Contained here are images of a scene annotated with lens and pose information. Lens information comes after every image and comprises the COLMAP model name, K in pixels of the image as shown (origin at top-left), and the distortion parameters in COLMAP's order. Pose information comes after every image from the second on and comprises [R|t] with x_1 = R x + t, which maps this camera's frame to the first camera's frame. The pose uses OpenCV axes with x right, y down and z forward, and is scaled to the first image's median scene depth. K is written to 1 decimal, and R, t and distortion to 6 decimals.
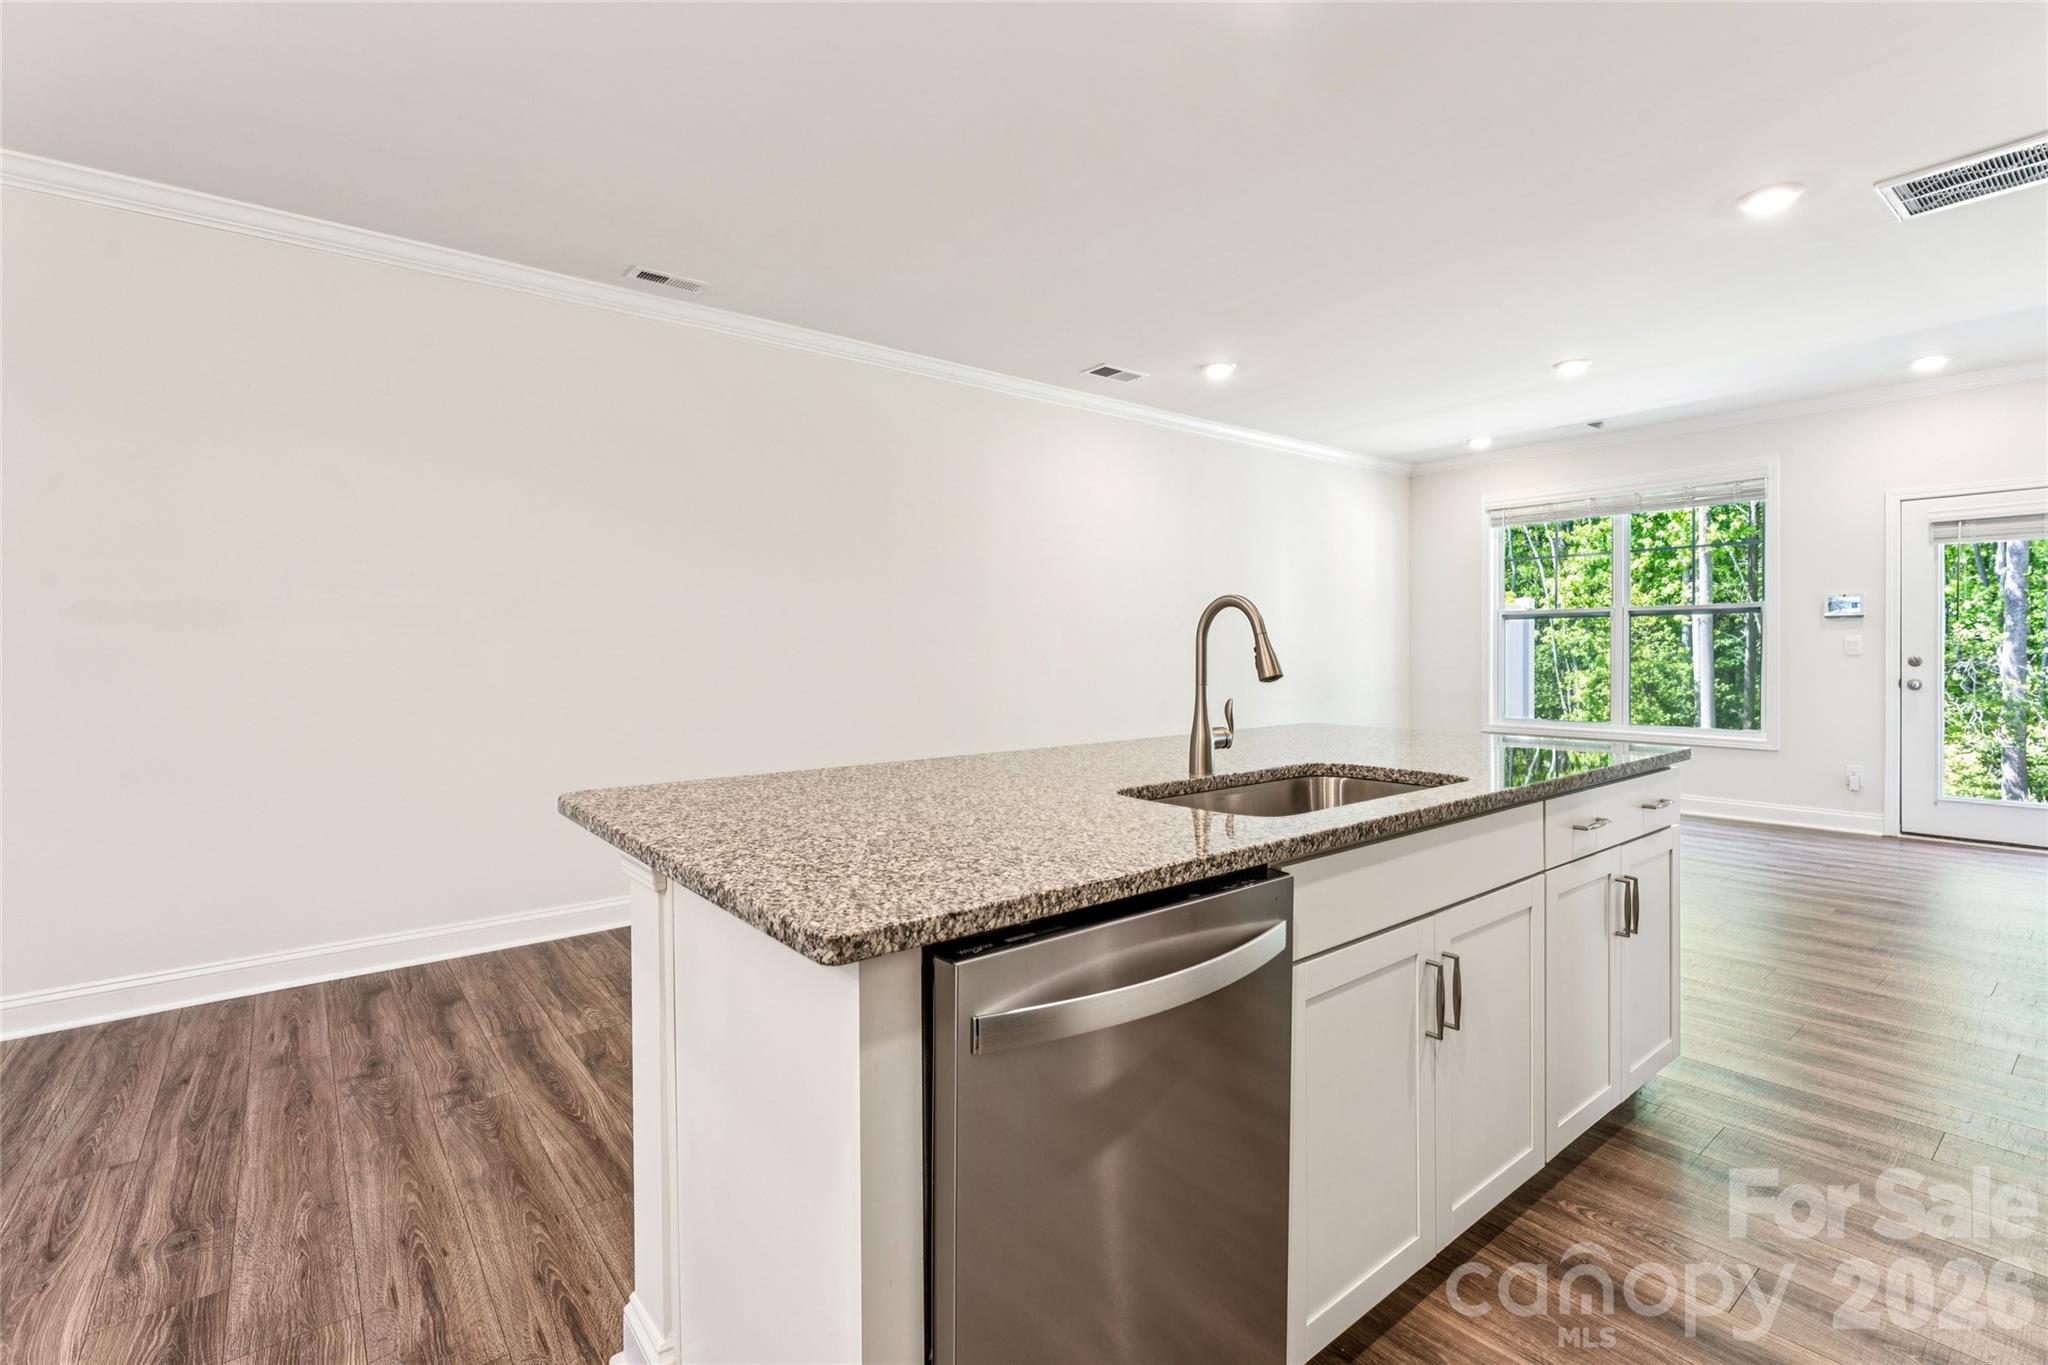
lens RADIAL K [[921.3, 0, 1018.3], [0, 921.3, 657.2], [0, 0, 1]] dist [0.002377, 0.000317]
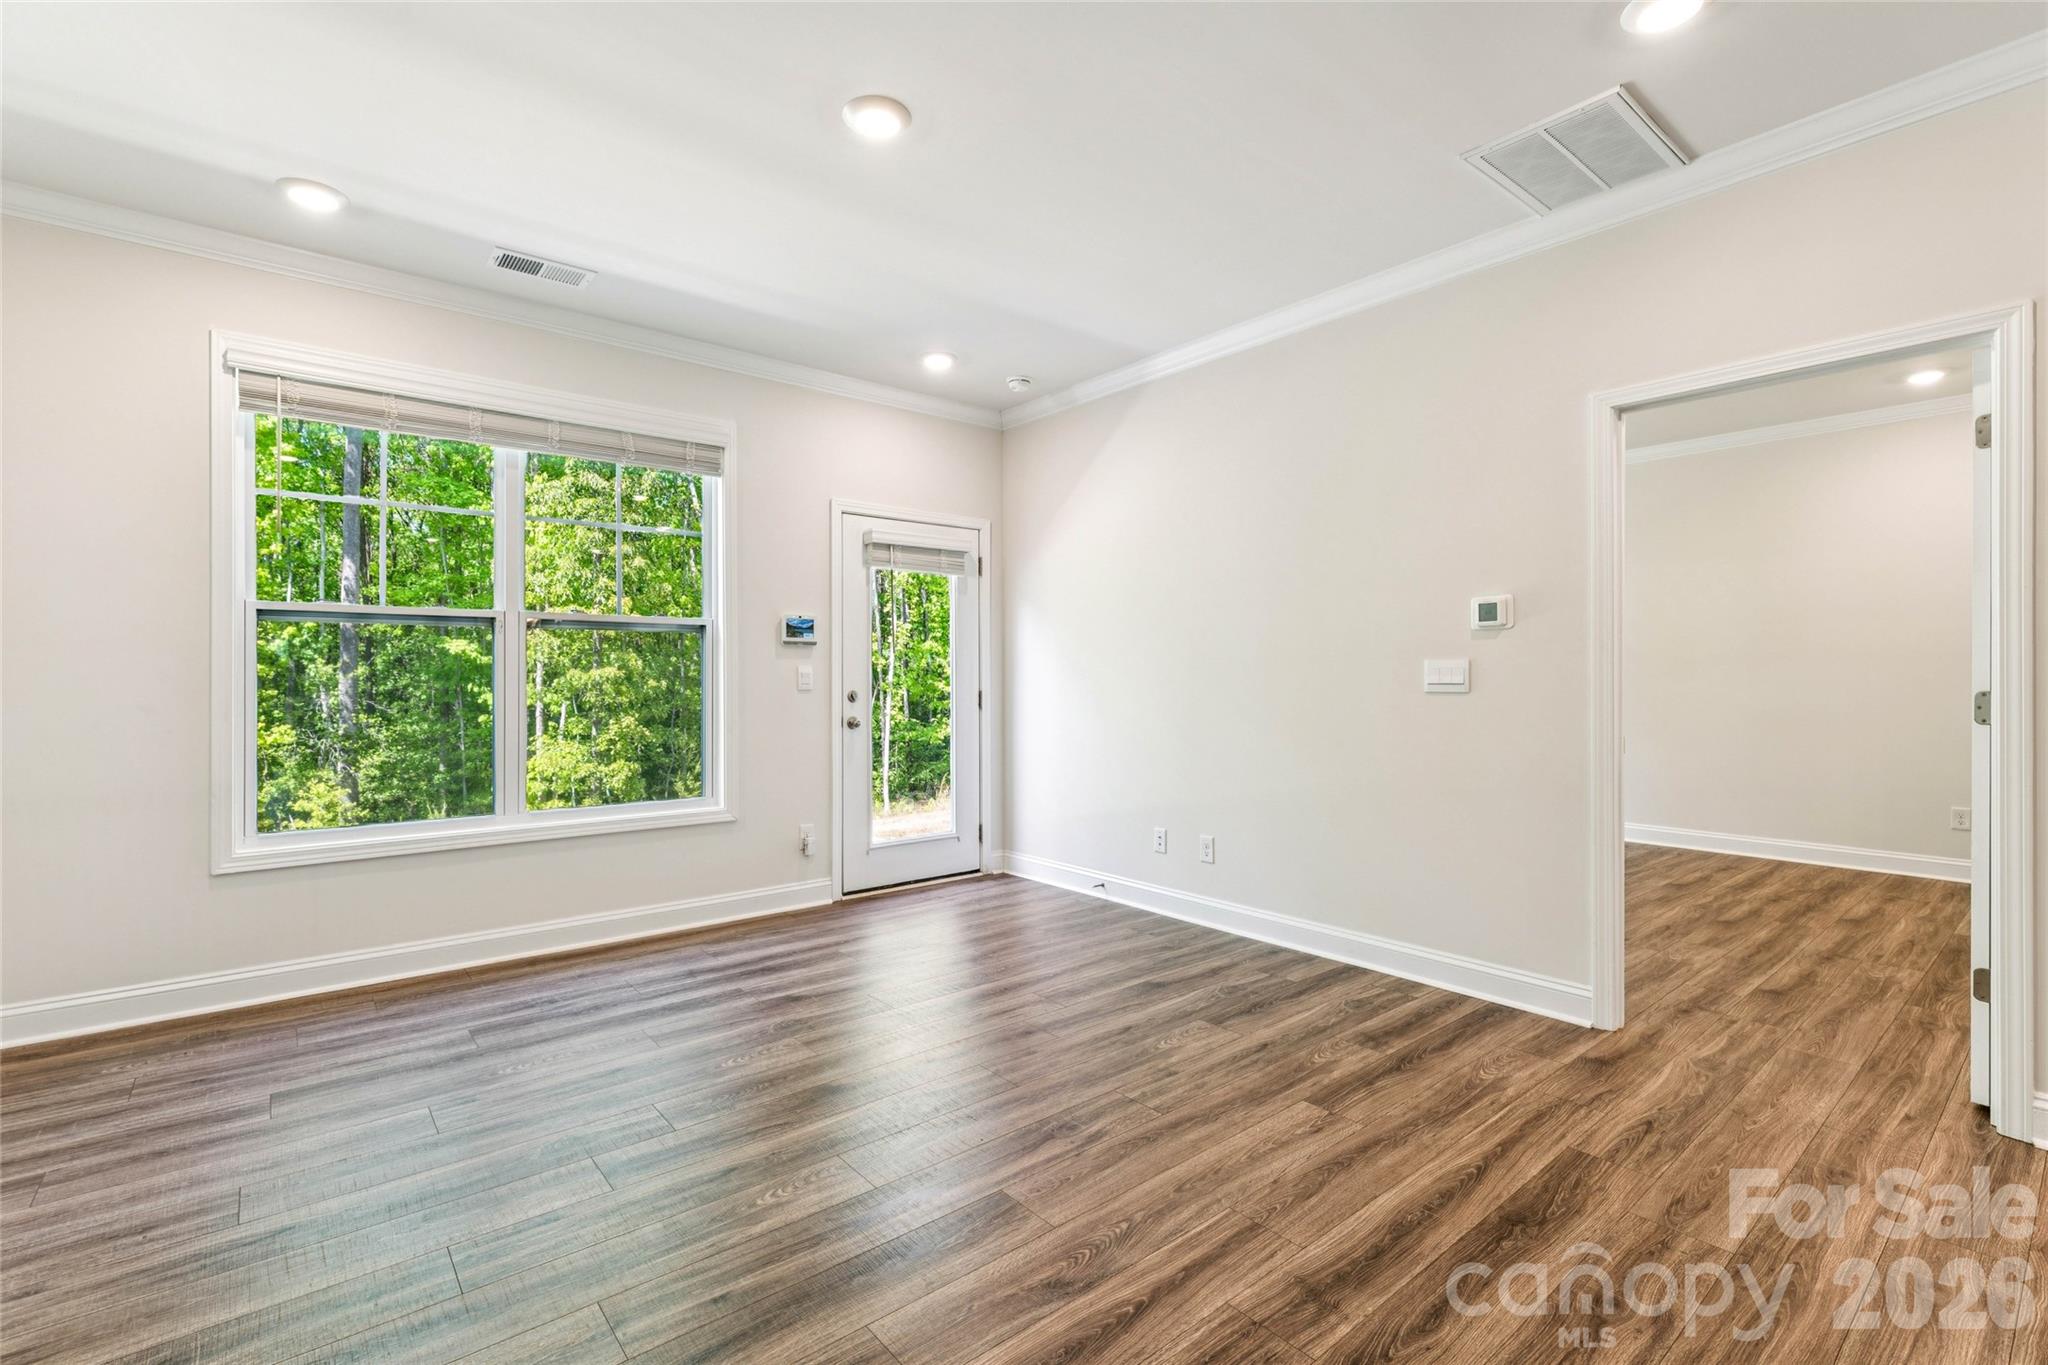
lens RADIAL K [[915.6, 0, 1019.7], [0, 915.6, 682.2], [0, 0, 1]] dist [-0.001018, -0.000725]
pose [[-0.018437, 0.000041, 0.999830, 0.066967], [0.012823, 0.999918, 0.000196, -0.005396], [-0.999748, 0.012824, -0.018436, 0.617780]]
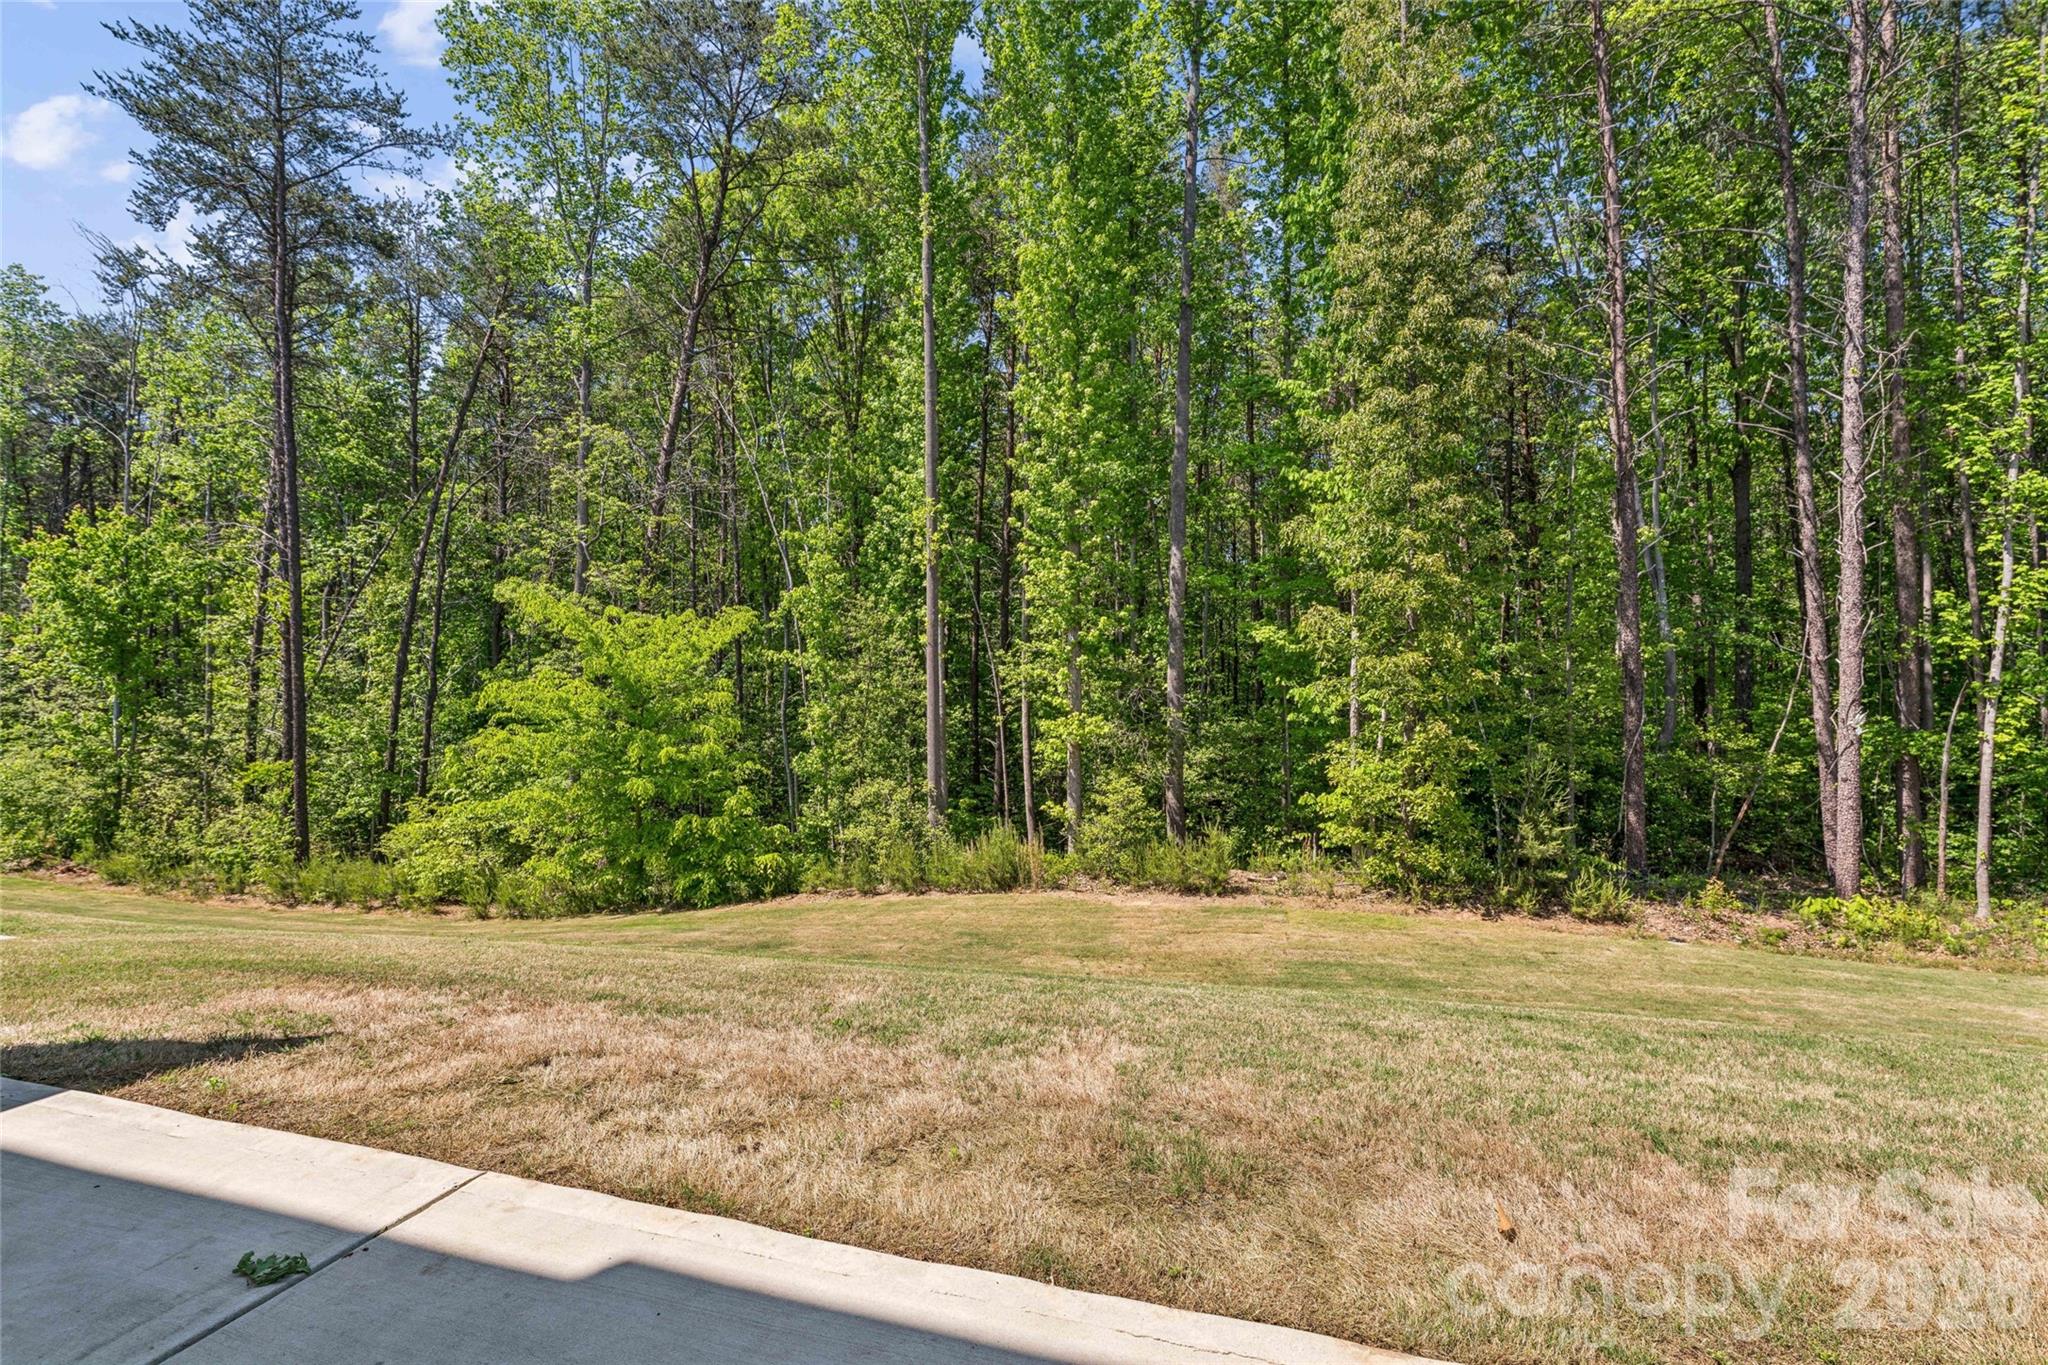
lens RADIAL K [[915.6, 0, 1019.7], [0, 915.6, 682.2], [0, 0, 1]] dist [-0.001018, -0.000725]
pose [[0.814104, 0.007854, 0.580666, 0.861868], [-0.003774, 0.999959, -0.008233, 0.014467], [-0.580707, 0.004511, 0.814100, 0.682688]]
